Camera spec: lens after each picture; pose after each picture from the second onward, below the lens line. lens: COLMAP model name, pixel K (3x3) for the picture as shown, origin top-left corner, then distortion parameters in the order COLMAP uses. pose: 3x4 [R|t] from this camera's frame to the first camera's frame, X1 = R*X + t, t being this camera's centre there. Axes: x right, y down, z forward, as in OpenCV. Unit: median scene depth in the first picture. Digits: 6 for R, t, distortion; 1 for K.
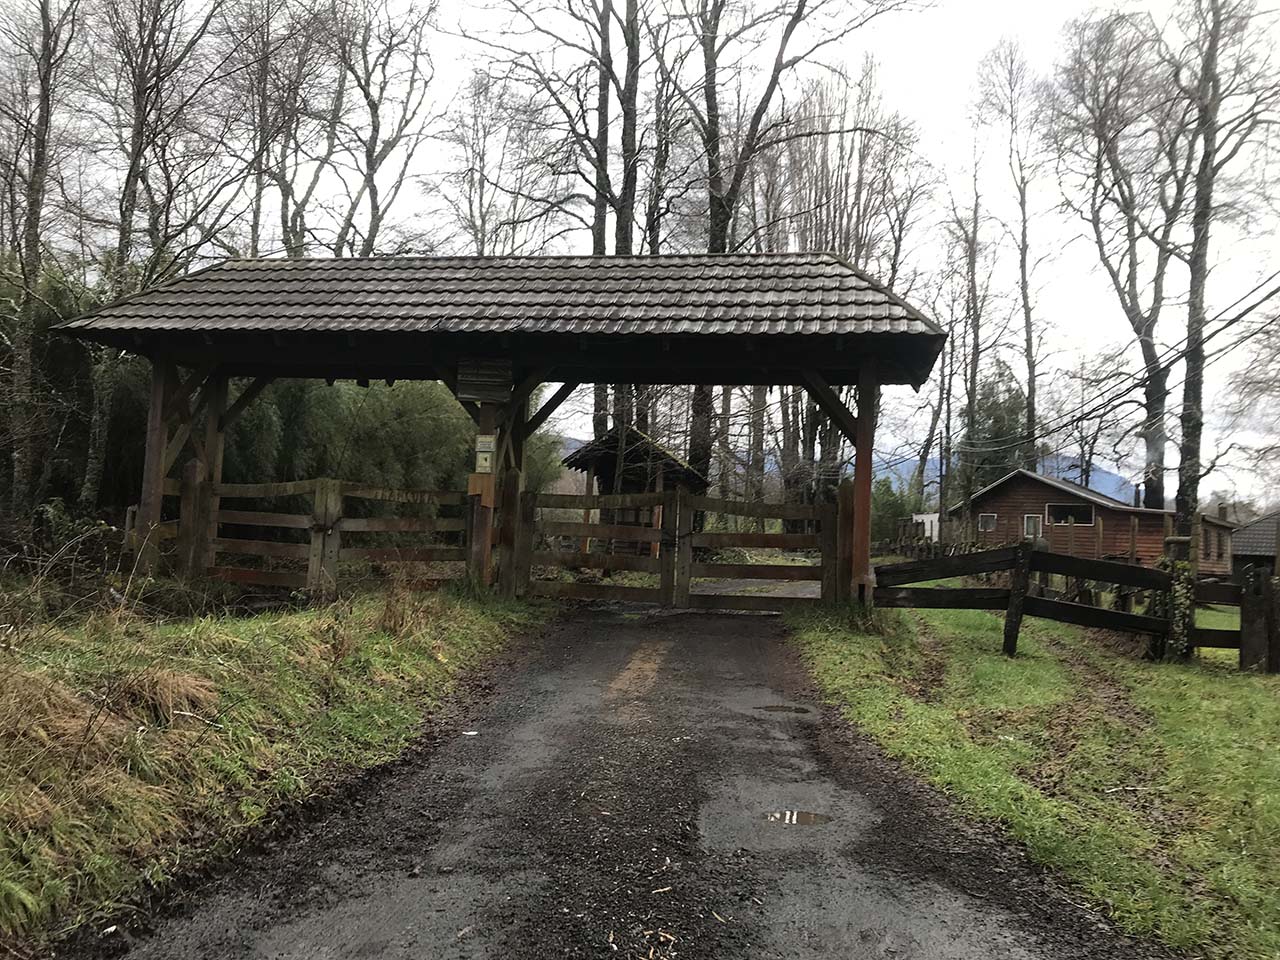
lens RADIAL K [[1044.6, 0, 642.4], [0, 1044.6, 485.9], [0, 0, 1]] dist [0.025052, -0.004047]
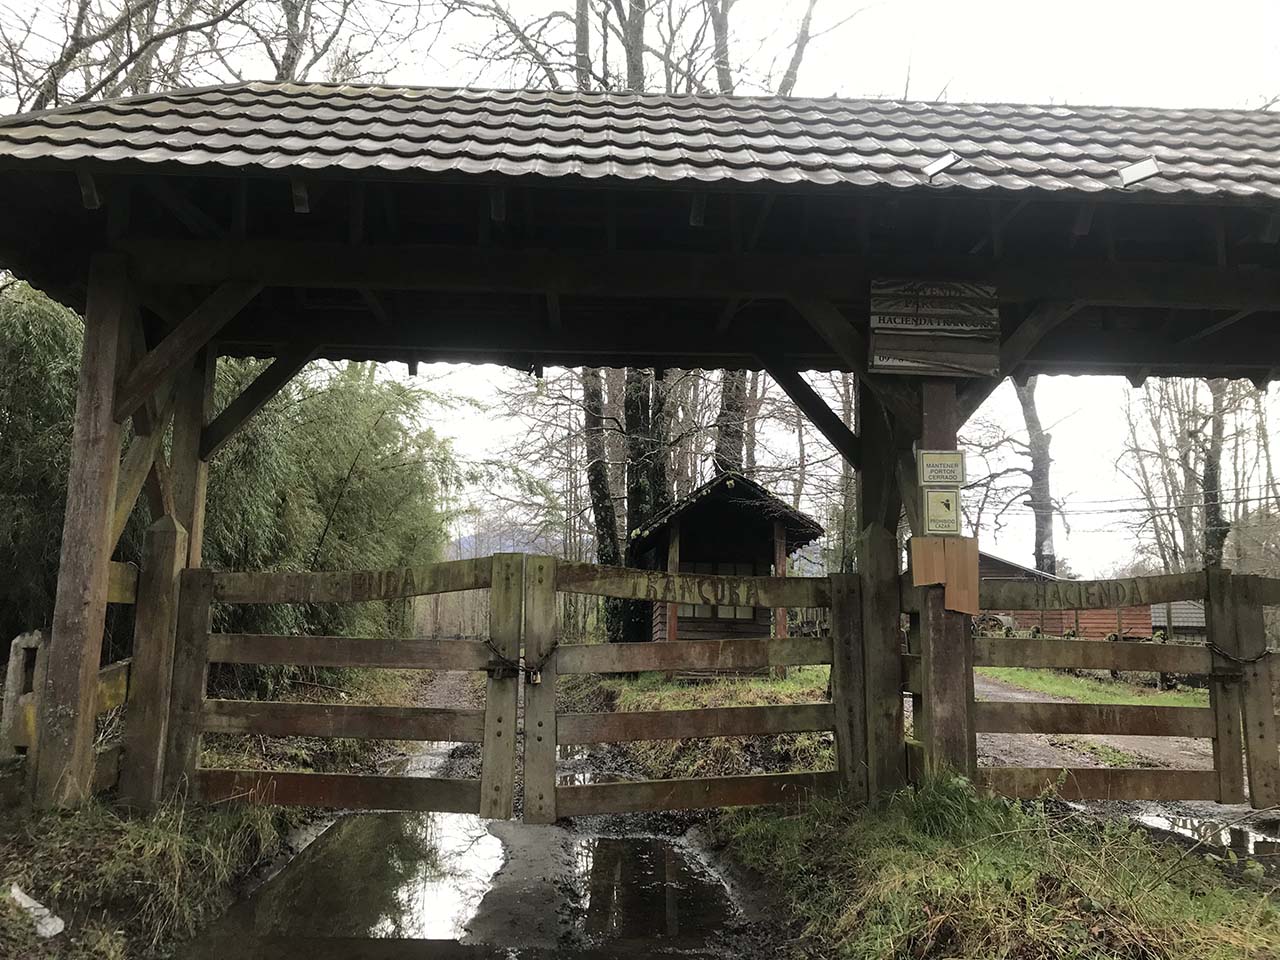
lens RADIAL K [[1019.1, 0, 640.0], [0, 1019.1, 480.0], [0, 0, 1]] dist [0.004329, 0.101743]
pose [[0.970334, 0.001853, 0.241760, -0.344878], [0.018167, 0.996585, -0.080556, -0.003131], [-0.241083, 0.082558, 0.966987, 0.549106]]
